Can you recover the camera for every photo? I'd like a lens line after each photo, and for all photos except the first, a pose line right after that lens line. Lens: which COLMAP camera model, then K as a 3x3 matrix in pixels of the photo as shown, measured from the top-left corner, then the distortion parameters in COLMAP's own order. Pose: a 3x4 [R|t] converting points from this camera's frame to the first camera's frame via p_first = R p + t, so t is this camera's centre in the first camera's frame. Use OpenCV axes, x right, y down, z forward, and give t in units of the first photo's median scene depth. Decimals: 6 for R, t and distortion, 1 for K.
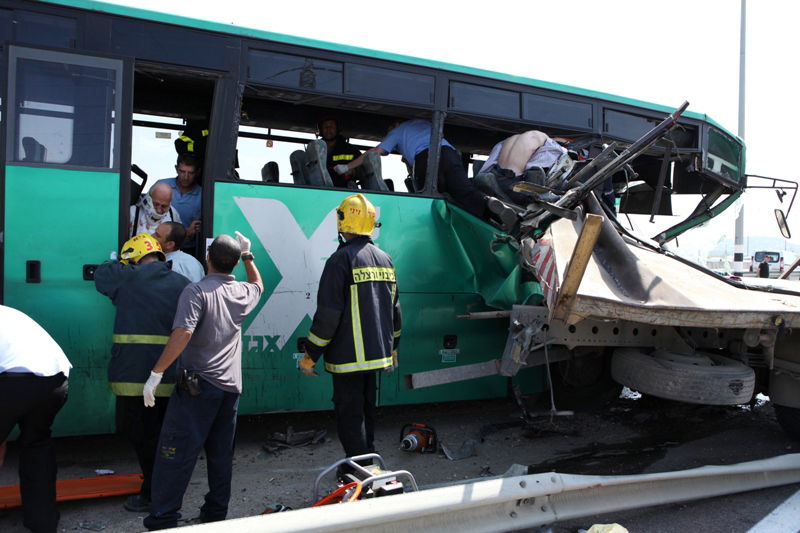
lens RADIAL K [[617.7, 0, 402.9], [0, 617.7, 261.3], [0, 0, 1]] dist [-0.063440, 0.007774]
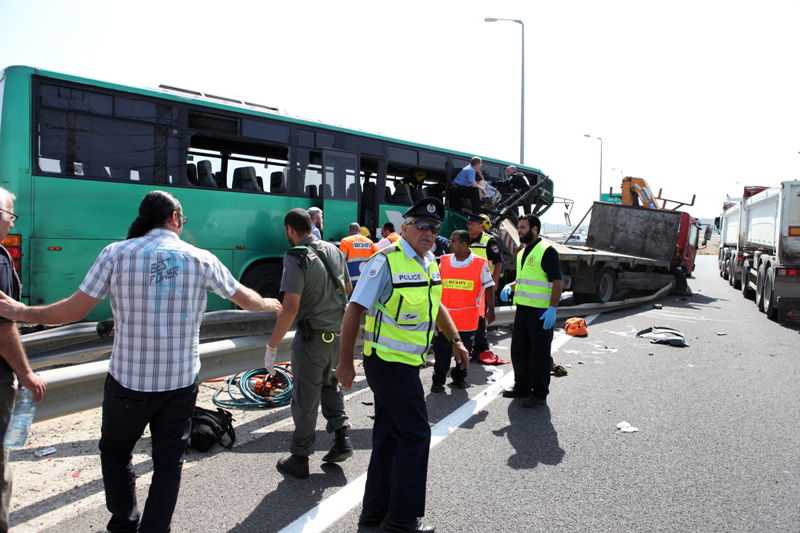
lens RADIAL K [[544.9, 0, 403.3], [0, 544.9, 266.6], [0, 0, 1]] dist [-0.093795, 0.060934]
pose [[0.940700, -0.032893, 0.337641, -0.723892], [0.020834, 0.999011, 0.039278, 0.021244], [-0.338599, -0.029914, 0.940455, -0.769877]]
